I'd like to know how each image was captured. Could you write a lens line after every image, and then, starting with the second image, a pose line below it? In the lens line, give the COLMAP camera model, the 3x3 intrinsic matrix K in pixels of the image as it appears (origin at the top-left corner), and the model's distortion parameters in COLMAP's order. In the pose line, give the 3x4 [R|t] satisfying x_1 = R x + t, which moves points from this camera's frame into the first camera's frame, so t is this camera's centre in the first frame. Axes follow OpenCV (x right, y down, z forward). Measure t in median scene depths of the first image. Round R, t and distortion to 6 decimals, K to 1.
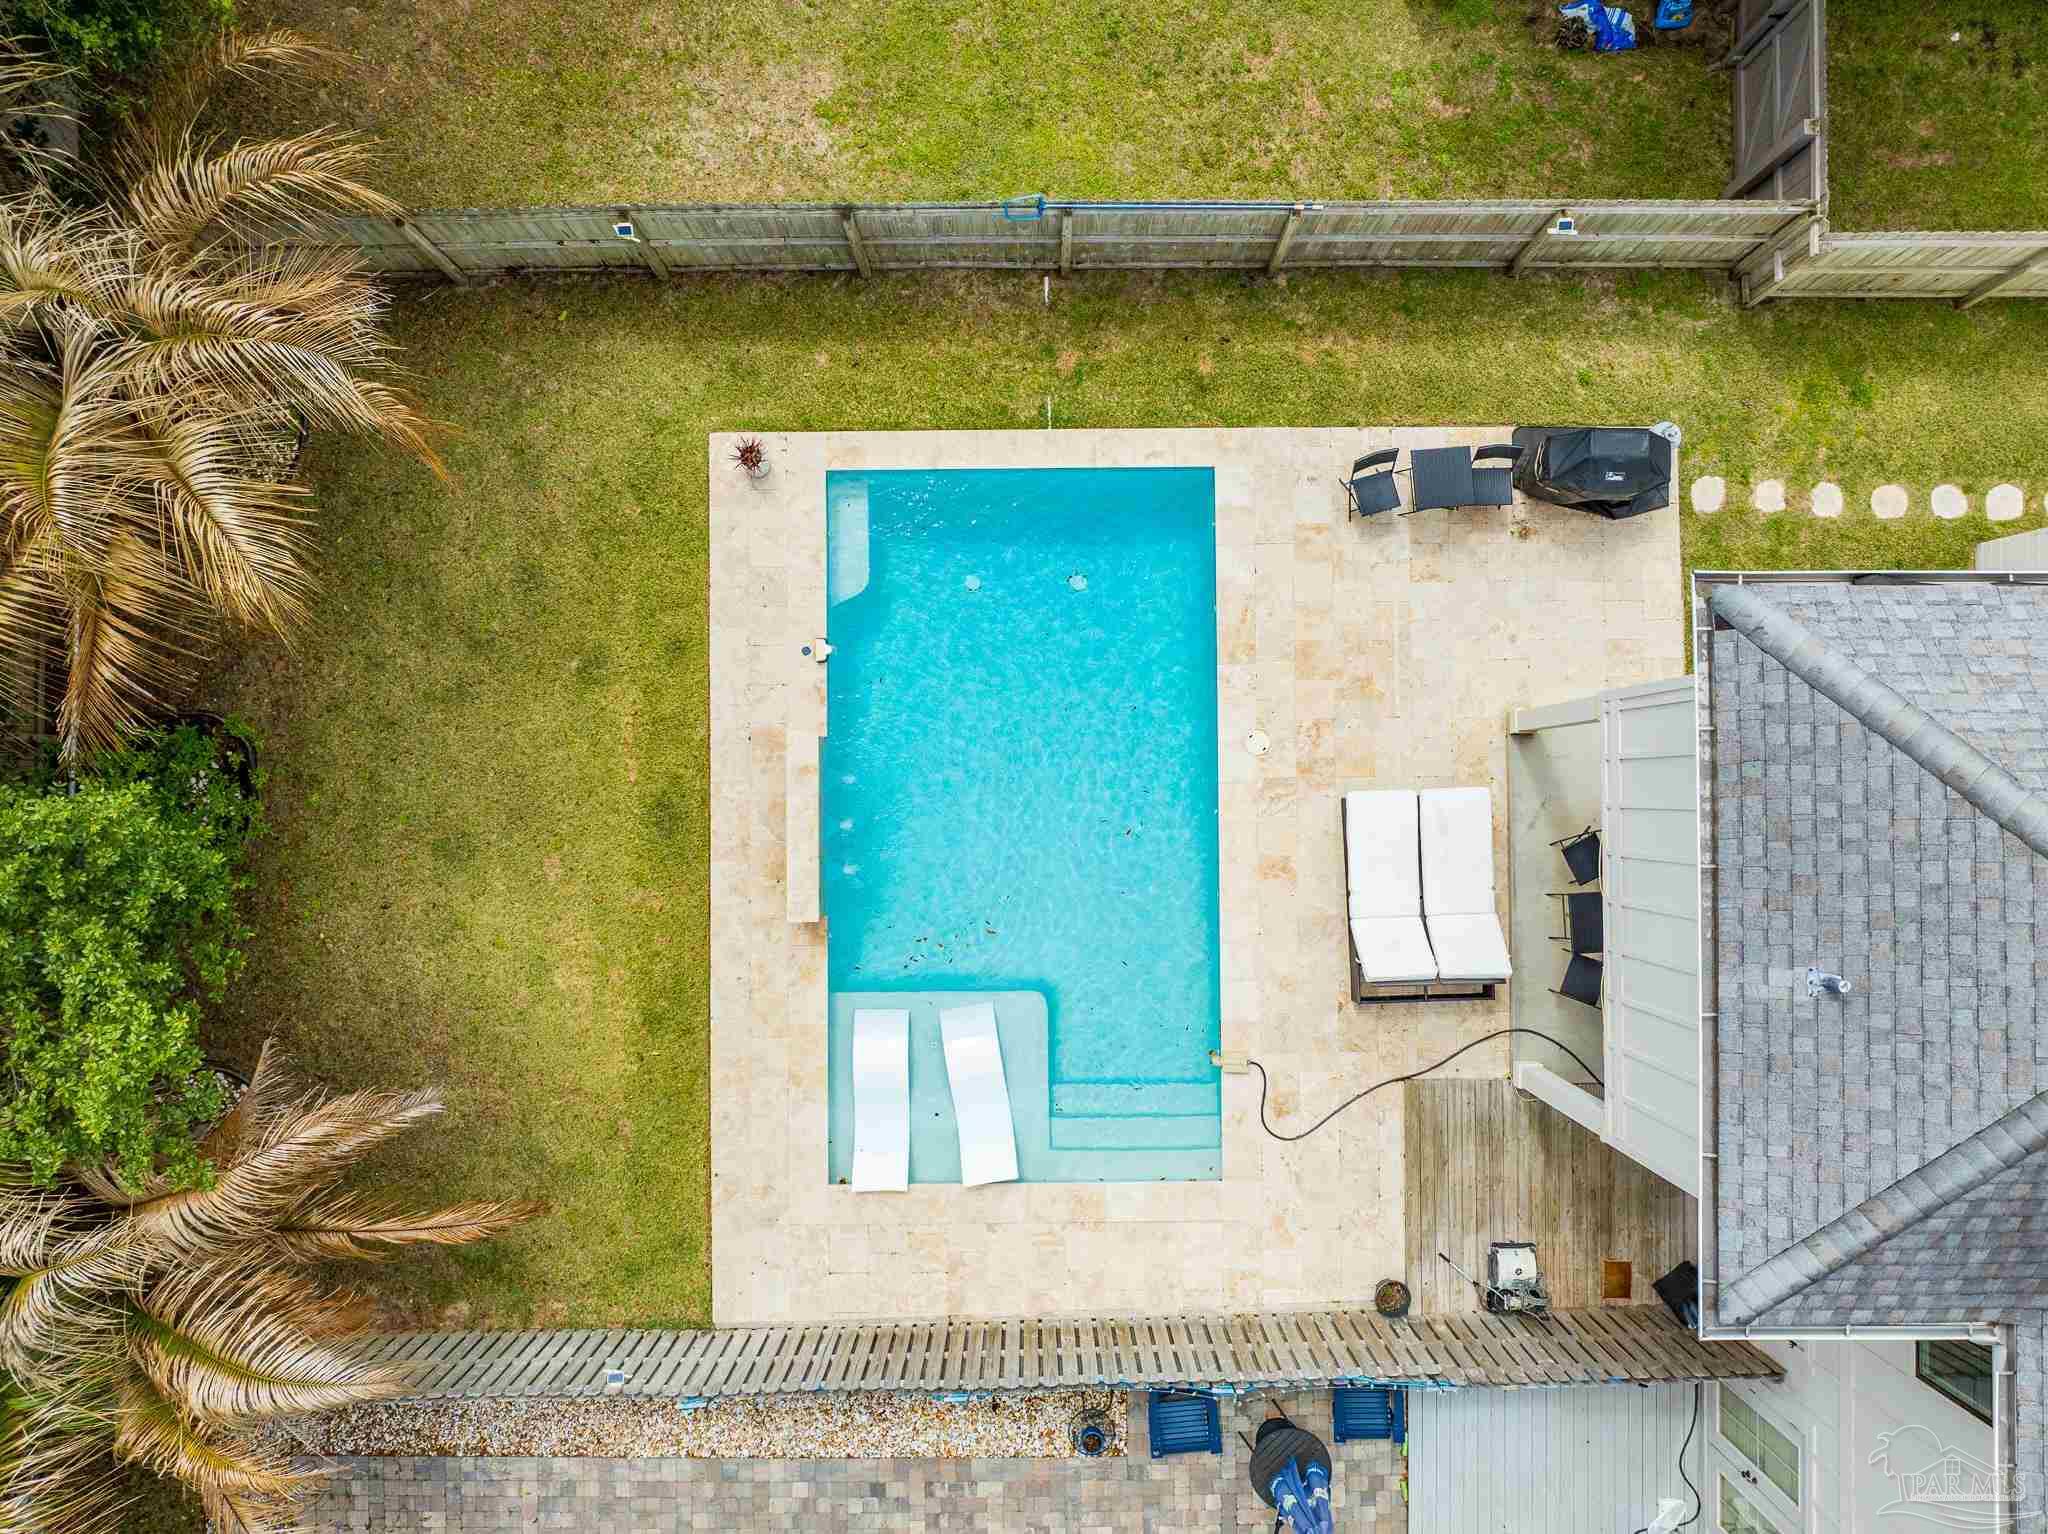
lens RADIAL K [[1444.7, 0, 1024.0], [0, 1444.7, 767.0], [0, 0, 1]] dist [-0.033804, 0.011019]
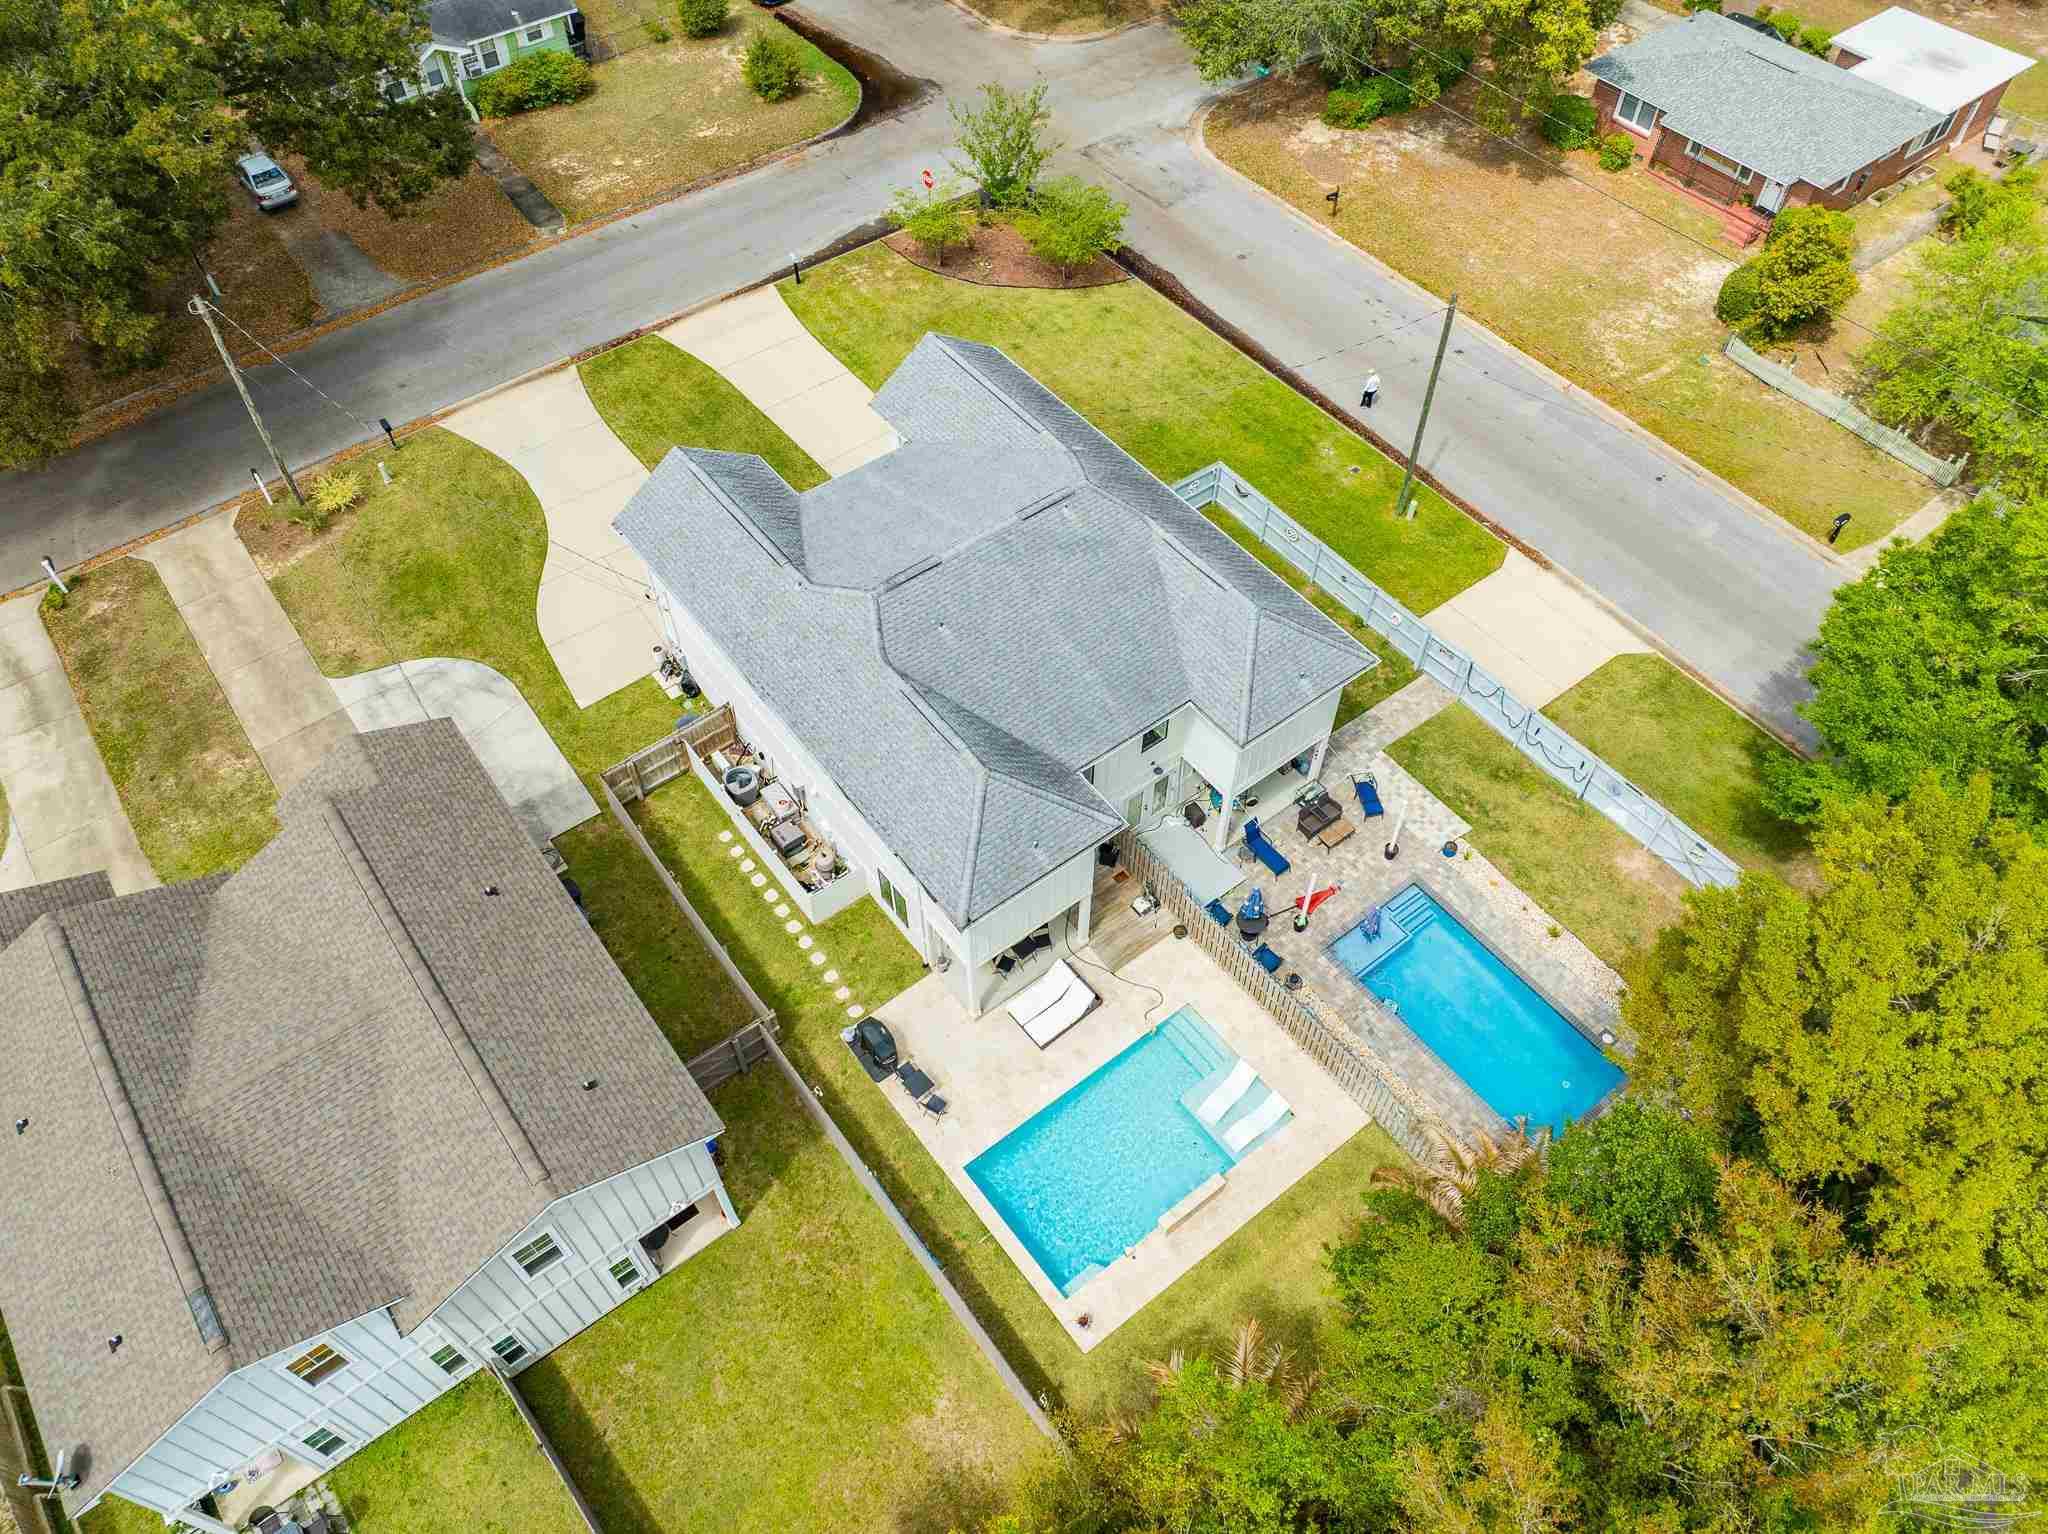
lens RADIAL K [[1422.9, 0, 1024.0], [0, 1422.9, 767.0], [0, 0, 1]] dist [-0.035965, 0.002114]
pose [[-0.603684, -0.632012, 0.485929, -0.649053], [0.797136, -0.469491, 0.379674, -0.709383], [-0.011820, 0.616554, 0.787224, -1.243831]]
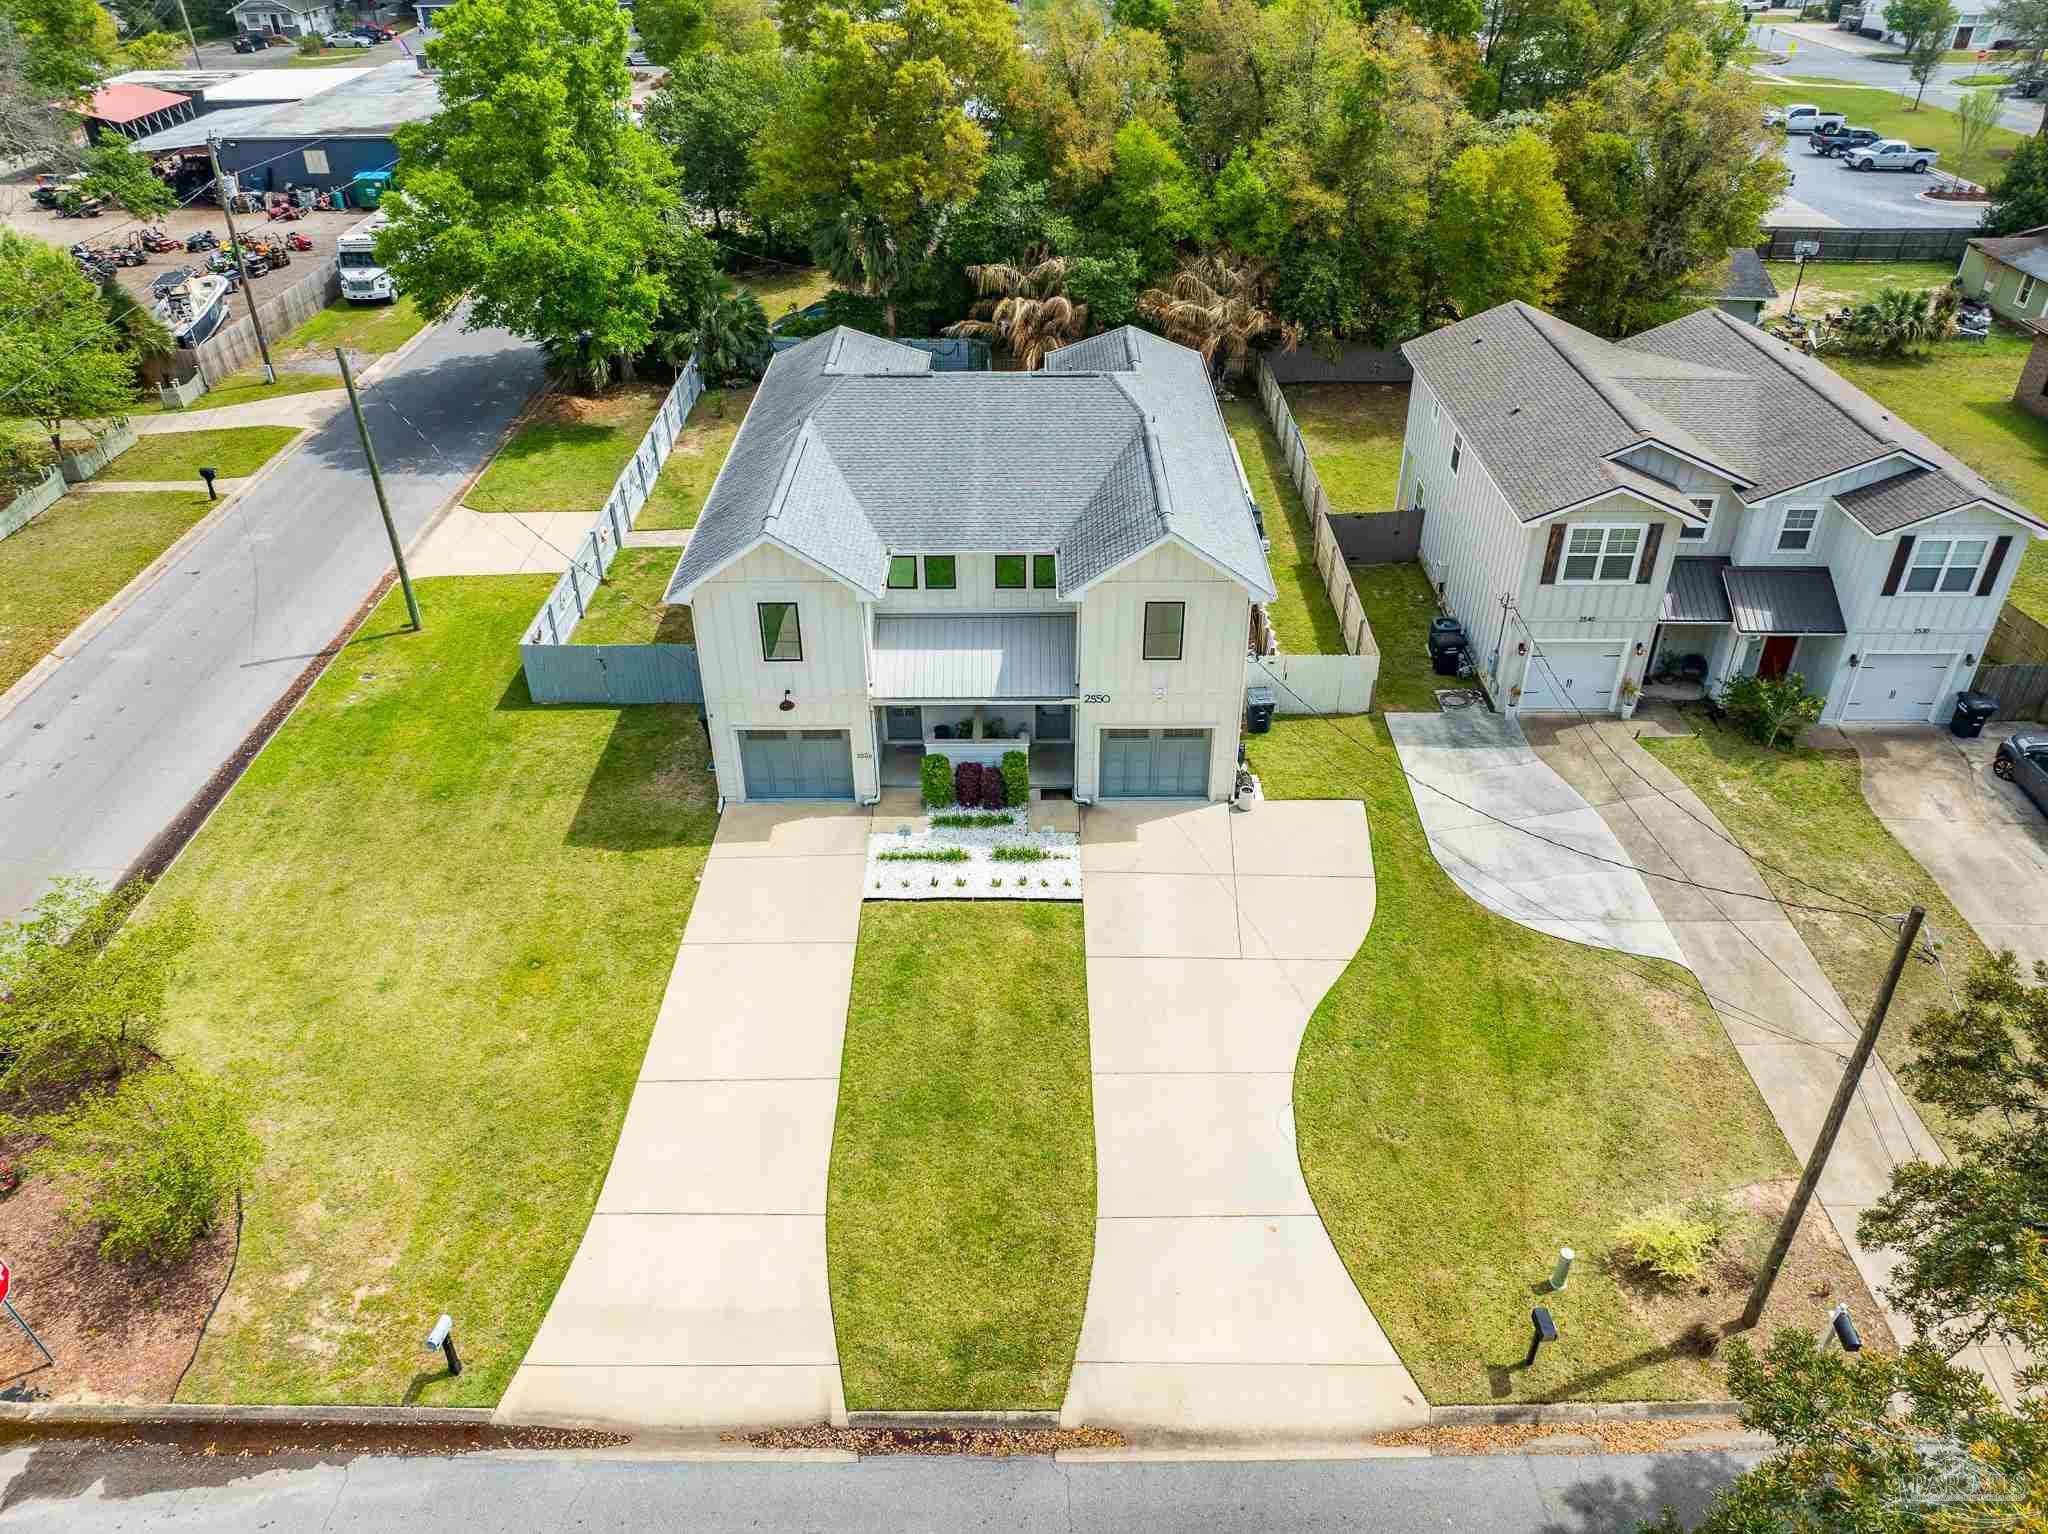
lens RADIAL K [[1444.7, 0, 1024.0], [0, 1444.7, 767.0], [0, 0, 1]] dist [-0.033804, 0.011019]
pose [[-0.008892, 0.559630, -0.828695, 3.373179], [-0.999782, 0.010671, 0.017935, 0.251542], [0.018880, 0.828674, 0.559413, -0.384361]]
